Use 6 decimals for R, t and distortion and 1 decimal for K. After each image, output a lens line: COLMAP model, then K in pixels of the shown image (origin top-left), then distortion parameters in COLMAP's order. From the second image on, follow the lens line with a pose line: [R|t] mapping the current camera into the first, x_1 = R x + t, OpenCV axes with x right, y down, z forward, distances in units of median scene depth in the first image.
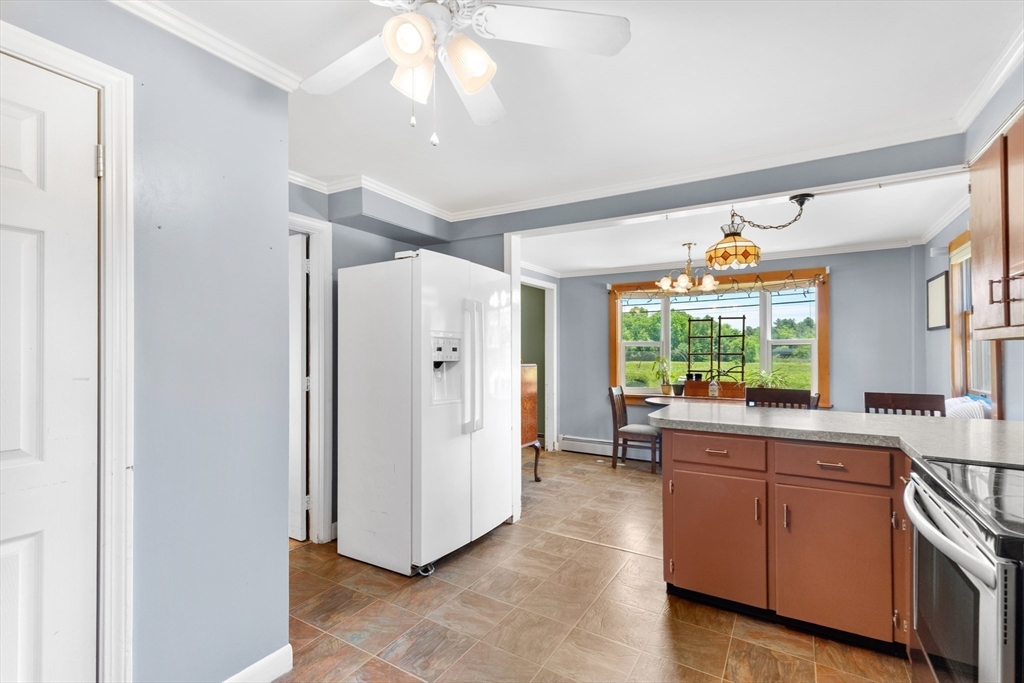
lens RADIAL K [[464.2, 0, 501.7], [0, 464.2, 350.5], [0, 0, 1]] dist [0.012106, -0.001894]
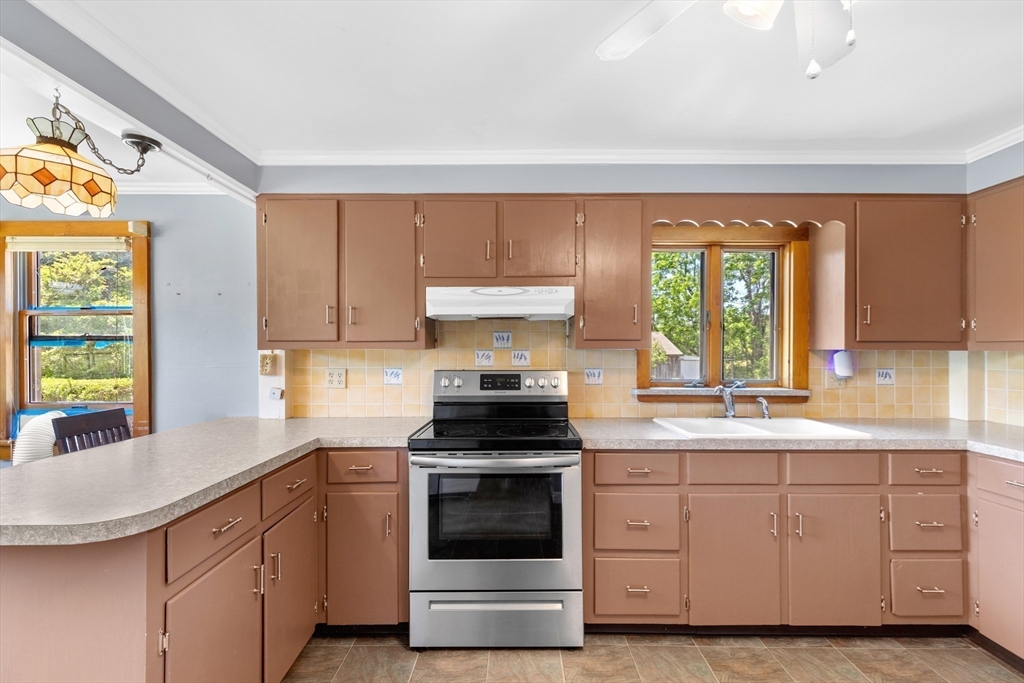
lens RADIAL K [[464.2, 0, 512.7], [0, 464.2, 345.3], [0, 0, 1]] dist [0.012106, -0.001894]
pose [[-0.508806, 0.011116, 0.860809, -0.159677], [-0.001043, 0.999908, -0.013528, -0.009052], [-0.860881, -0.007781, -0.508748, 0.582217]]
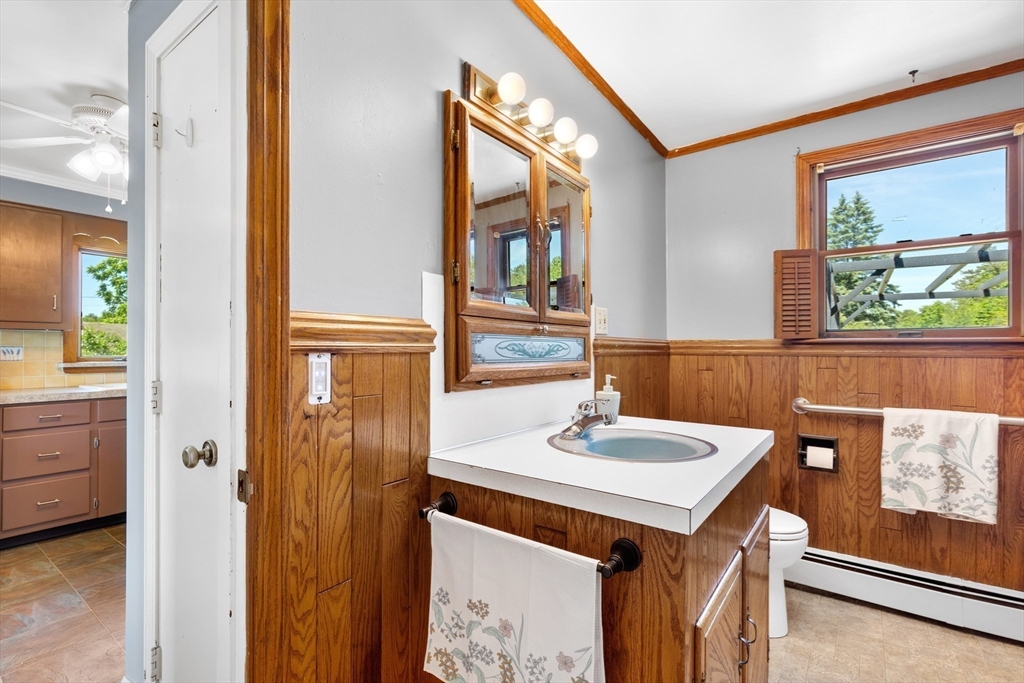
lens RADIAL K [[464.2, 0, 513.2], [0, 464.2, 346.0], [0, 0, 1]] dist [0.012106, -0.001894]
pose [[-0.994602, 0.001986, 0.103745, -0.588442], [0.001717, 0.999995, -0.002682, 0.019598], [-0.103750, -0.002490, -0.994600, 0.854178]]
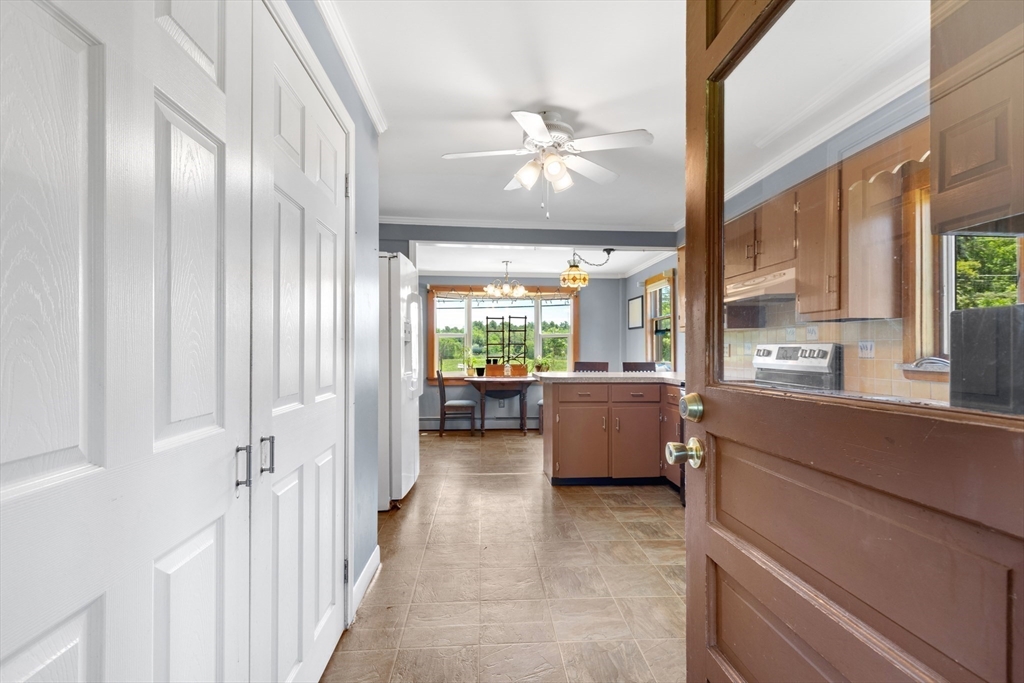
lens RADIAL K [[464.2, 0, 520.5], [0, 464.2, 344.0], [0, 0, 1]] dist [0.012106, -0.001894]
pose [[0.817274, 0.008052, 0.576193, -0.426194], [-0.004235, 0.999959, -0.007967, 0.028240], [-0.576233, 0.004071, 0.817275, -0.161310]]
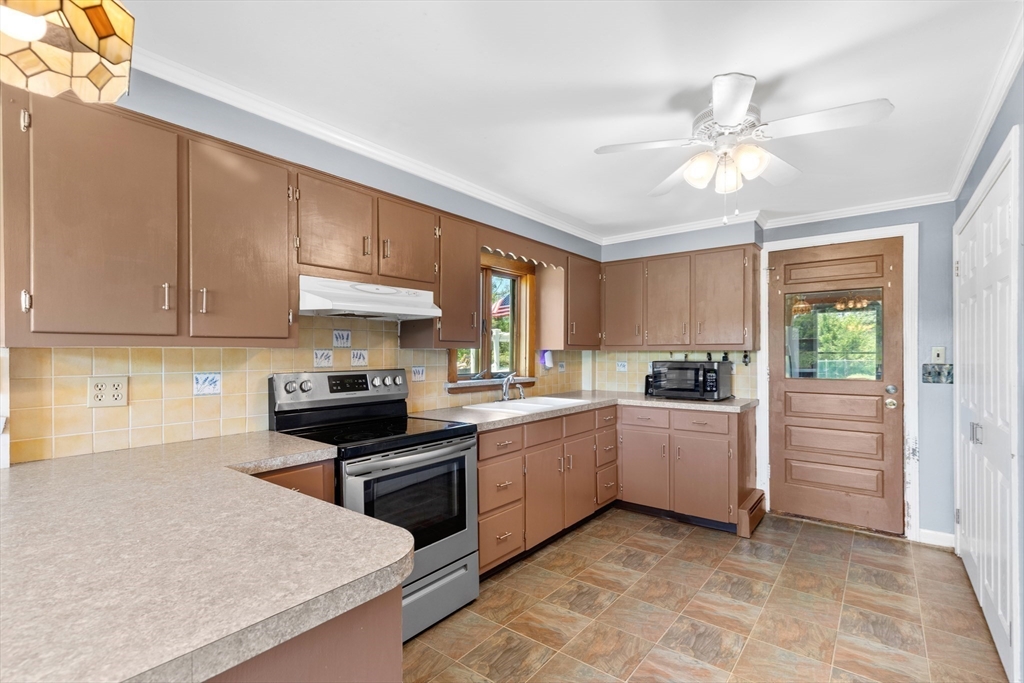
lens RADIAL K [[464.2, 0, 520.8], [0, 464.2, 351.9], [0, 0, 1]] dist [0.012106, -0.001894]
pose [[-0.990997, 0.006122, 0.133746, 0.117873], [0.005538, 0.999973, -0.004740, -0.003390], [-0.133771, -0.003956, -0.991004, 0.865110]]
